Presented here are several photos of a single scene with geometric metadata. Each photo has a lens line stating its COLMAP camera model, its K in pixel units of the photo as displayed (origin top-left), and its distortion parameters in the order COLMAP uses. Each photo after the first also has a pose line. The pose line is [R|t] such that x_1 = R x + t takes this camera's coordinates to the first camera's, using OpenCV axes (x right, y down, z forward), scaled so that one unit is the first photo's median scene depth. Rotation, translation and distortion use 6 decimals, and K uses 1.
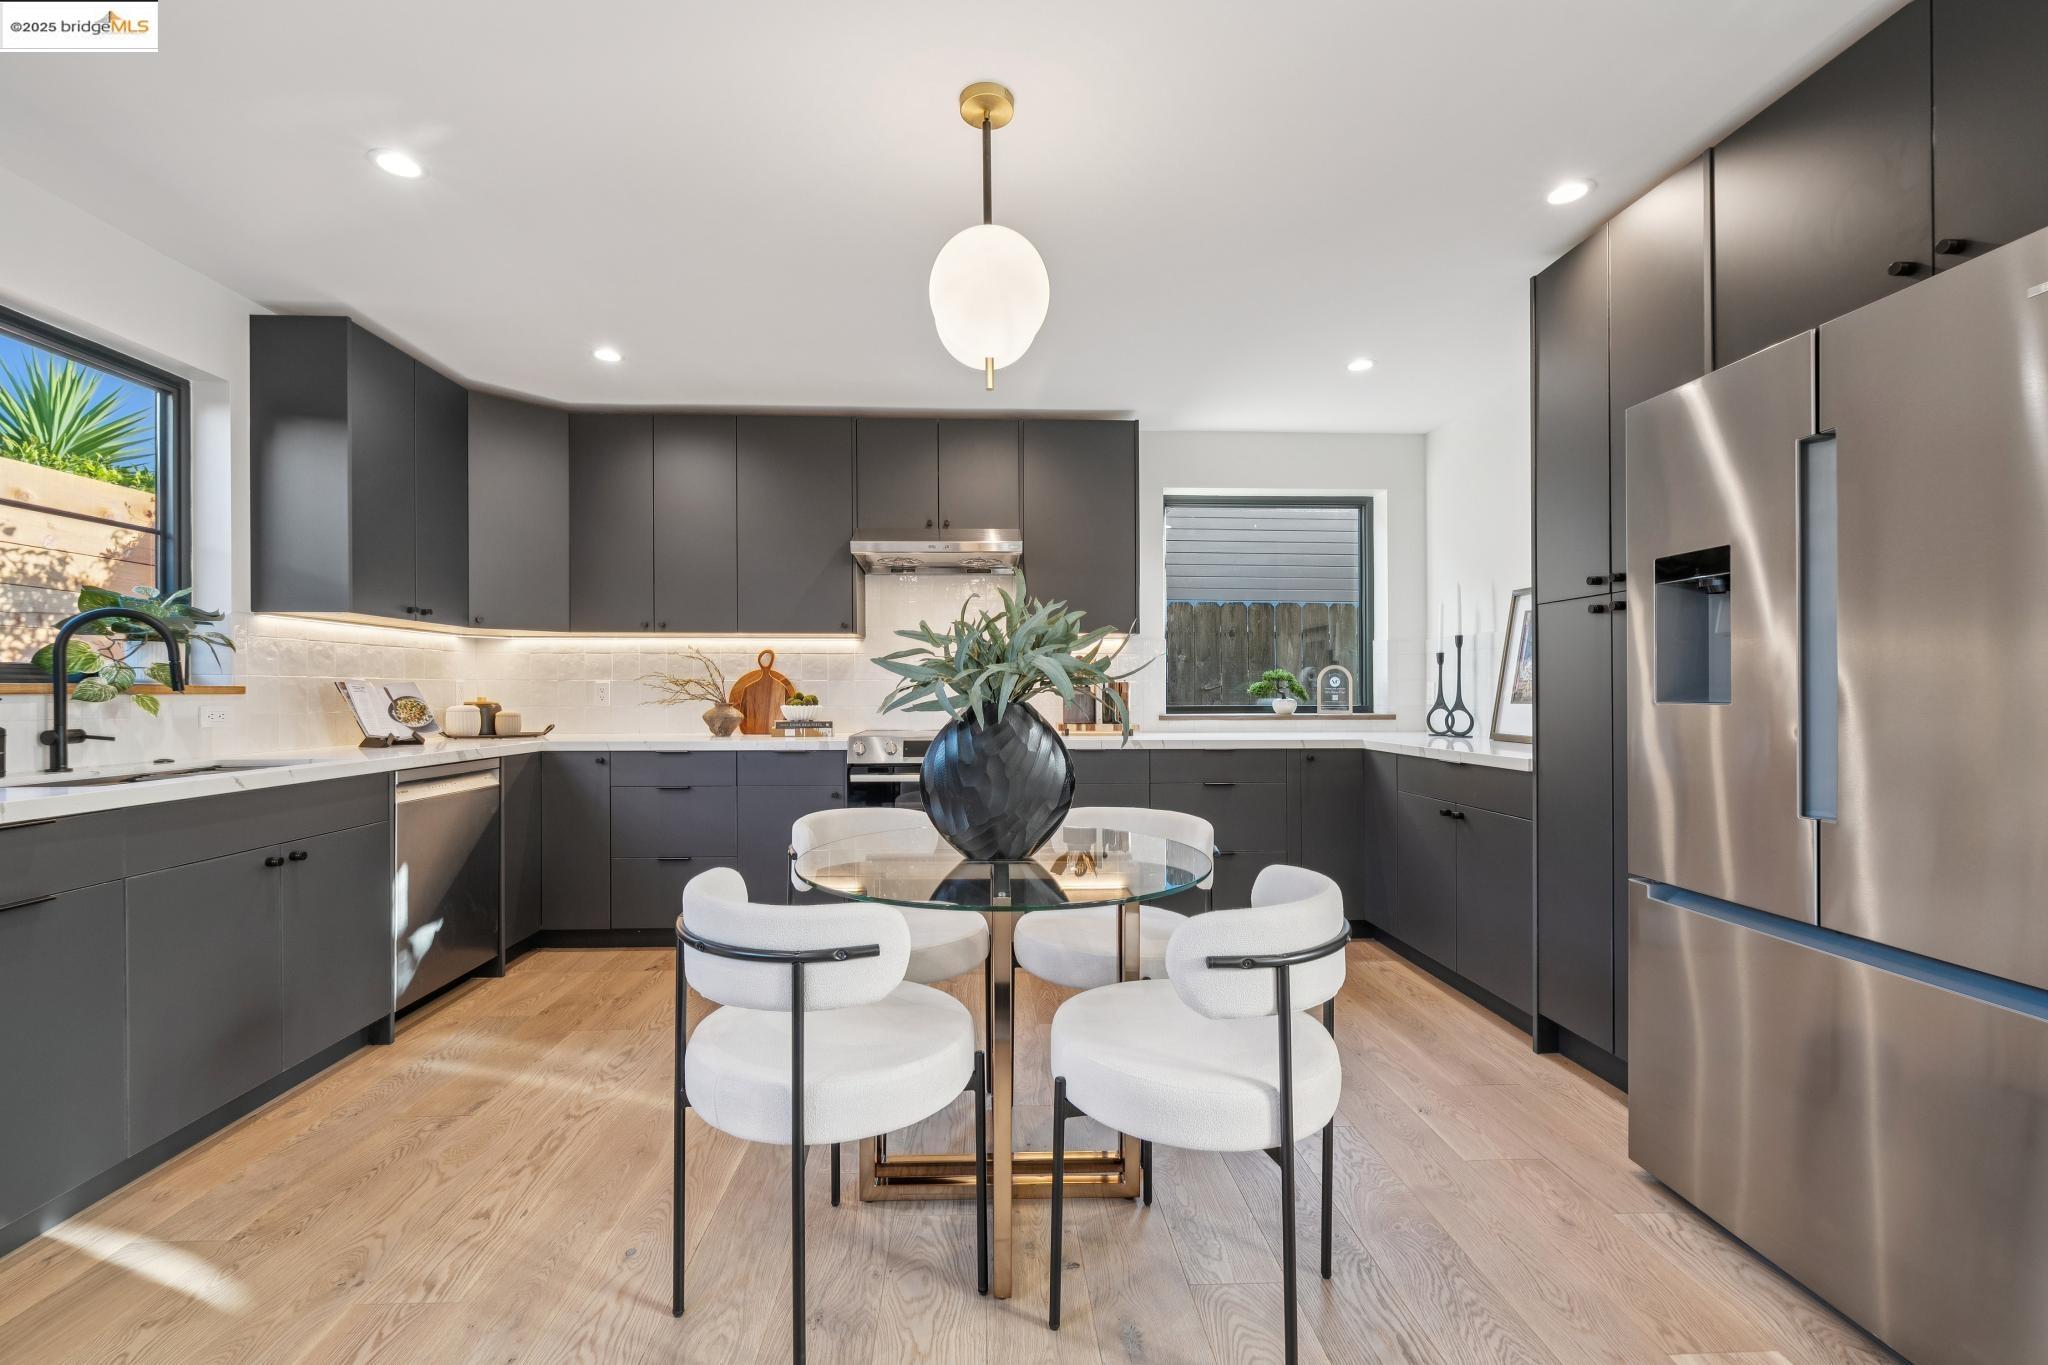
lens RADIAL K [[872.5, 0, 1018.1], [0, 872.5, 693.9], [0, 0, 1]] dist [-0.000771, 0.000134]
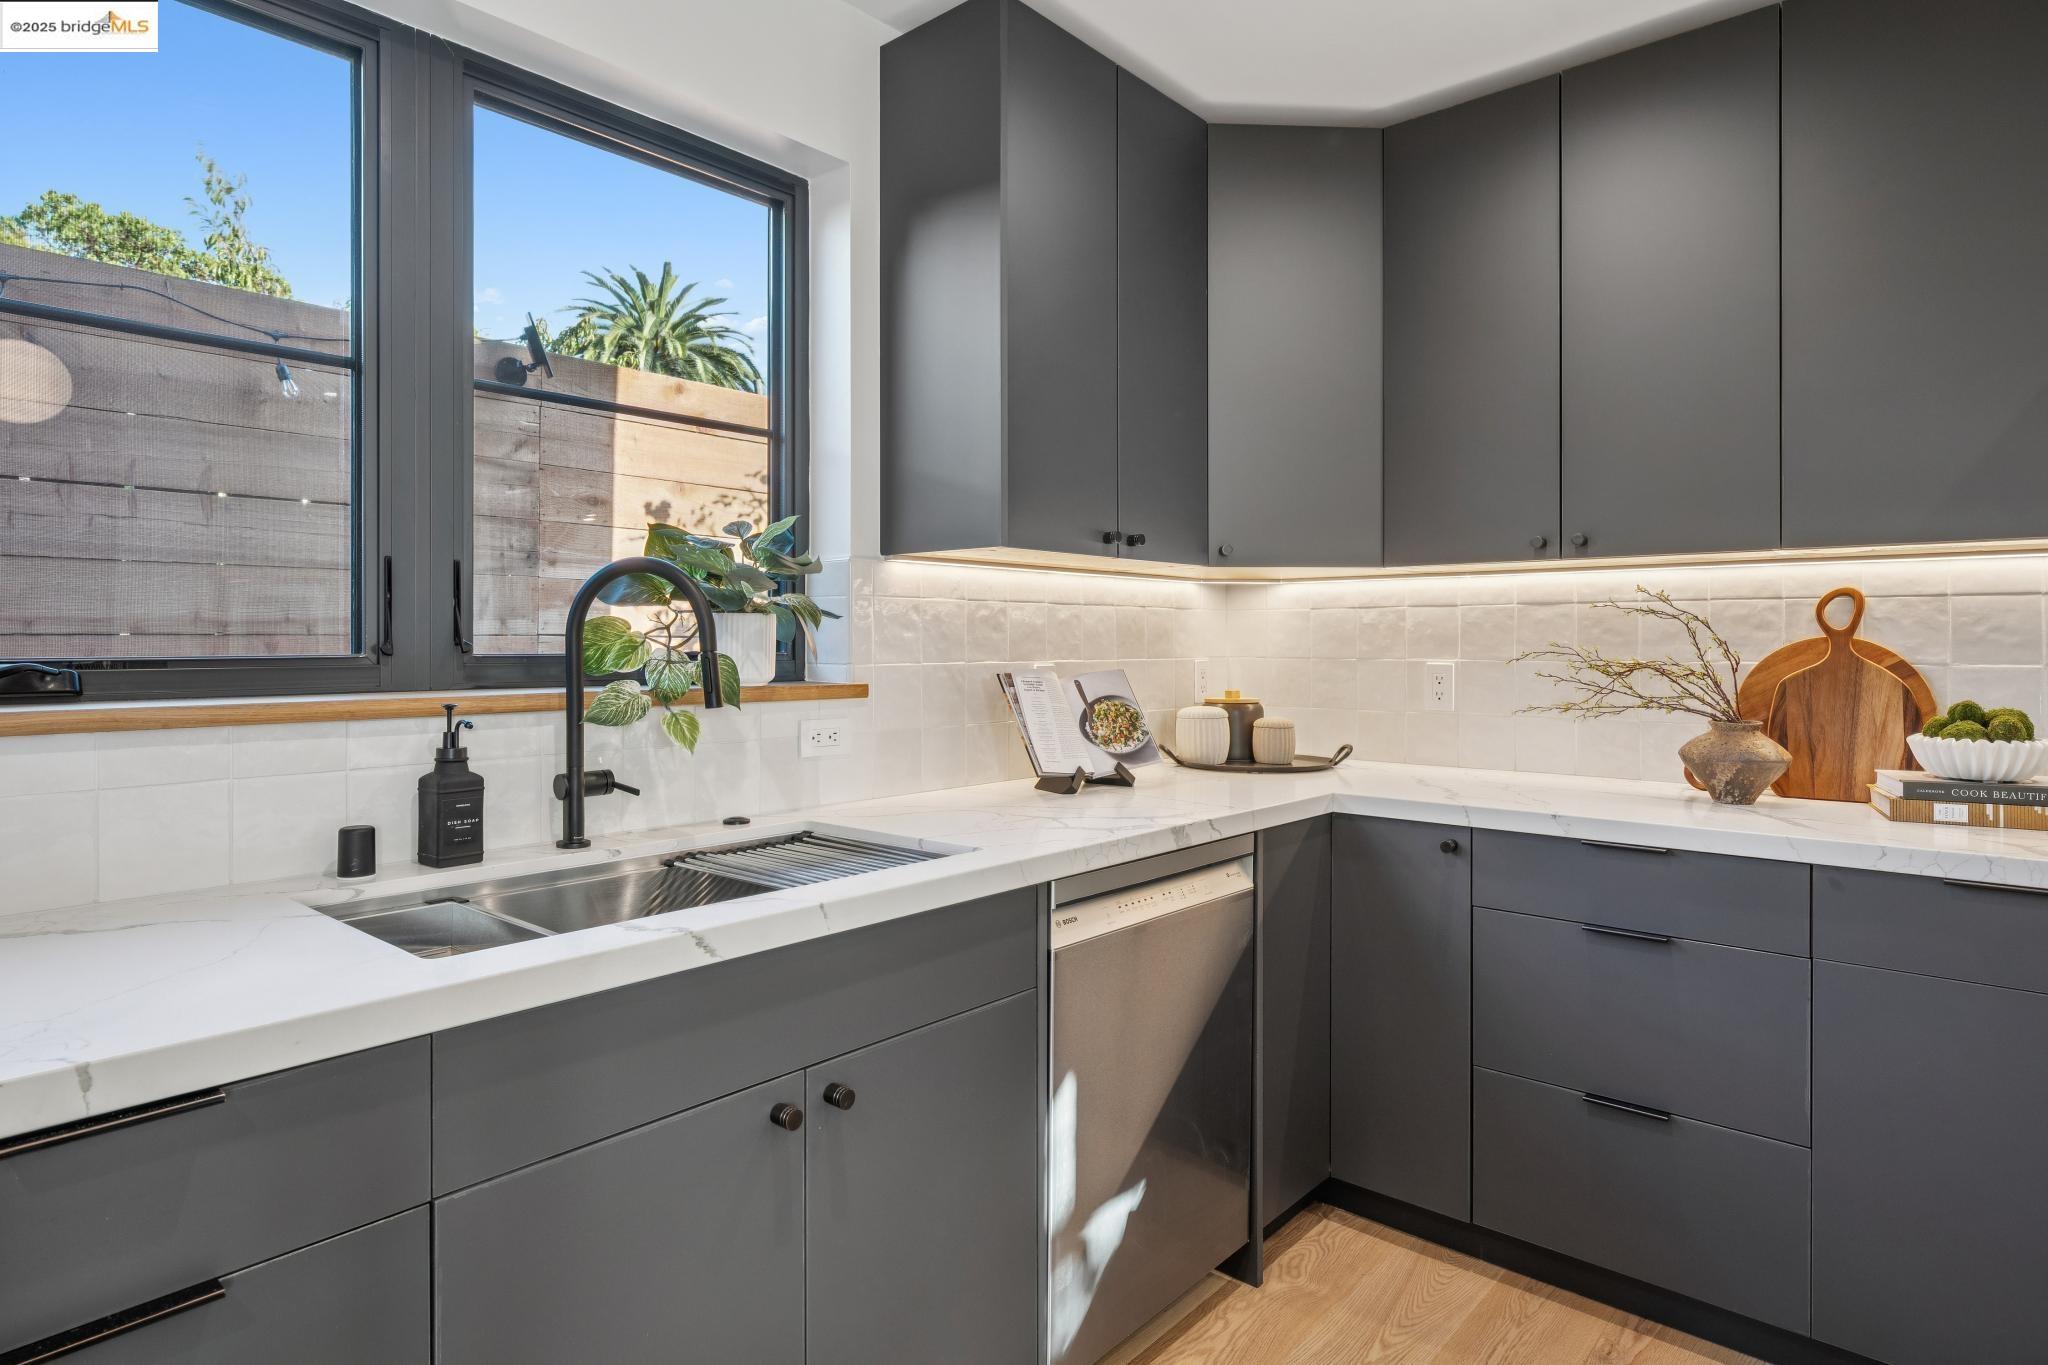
lens RADIAL K [[1124.3, 0, 1020.1], [0, 1124.3, 647.5], [0, 0, 1]] dist [0.002532, 0.000518]
pose [[0.724123, 0.004108, -0.689659, -0.259764], [-0.002281, 0.999991, 0.003561, -0.031099], [0.689668, -0.001006, 0.724125, 0.460601]]
